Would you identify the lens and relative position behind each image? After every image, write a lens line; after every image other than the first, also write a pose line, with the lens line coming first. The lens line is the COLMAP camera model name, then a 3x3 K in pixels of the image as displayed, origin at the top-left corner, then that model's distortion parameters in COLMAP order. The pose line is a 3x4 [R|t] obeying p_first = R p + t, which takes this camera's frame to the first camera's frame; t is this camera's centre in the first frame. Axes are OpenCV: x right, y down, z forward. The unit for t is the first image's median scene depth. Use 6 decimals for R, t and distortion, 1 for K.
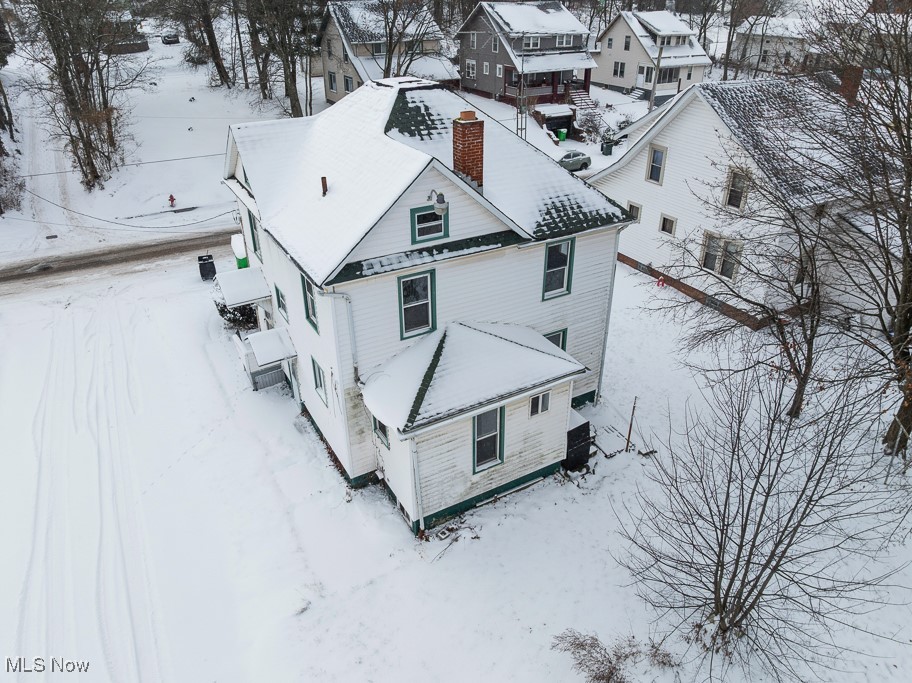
lens RADIAL K [[643.9, 0, 456.0], [0, 643.9, 341.5], [0, 0, 1]] dist [-0.027251, -0.002981]
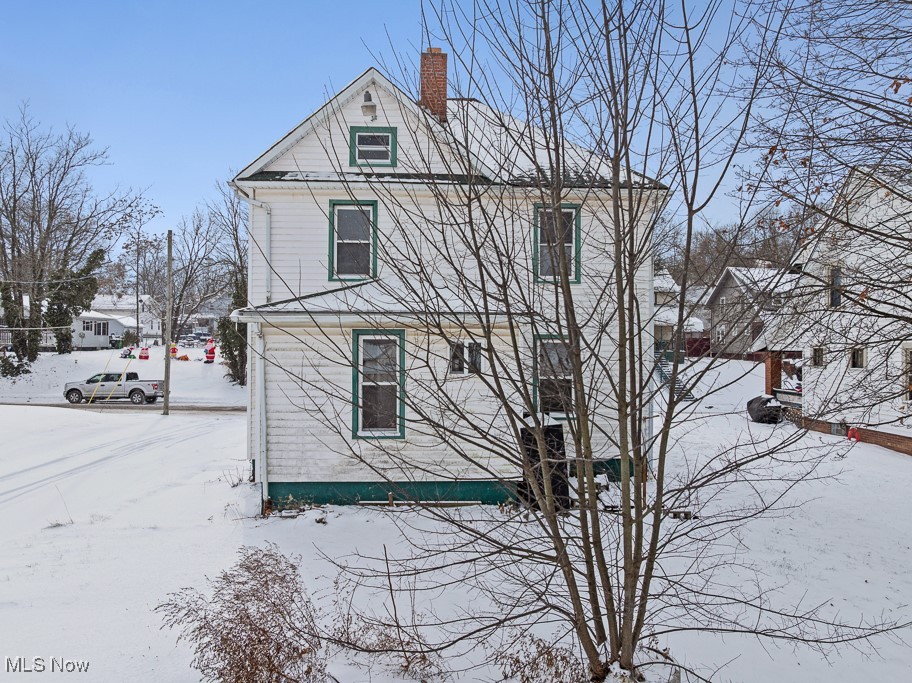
lens RADIAL K [[643.9, 0, 456.0], [0, 643.9, 341.5], [0, 0, 1]] dist [-0.027251, -0.002981]
pose [[0.889001, 0.006543, -0.457859, 0.381810], [-0.233247, 0.866927, -0.440493, 0.339603], [0.394048, 0.498393, 0.772225, 0.382960]]
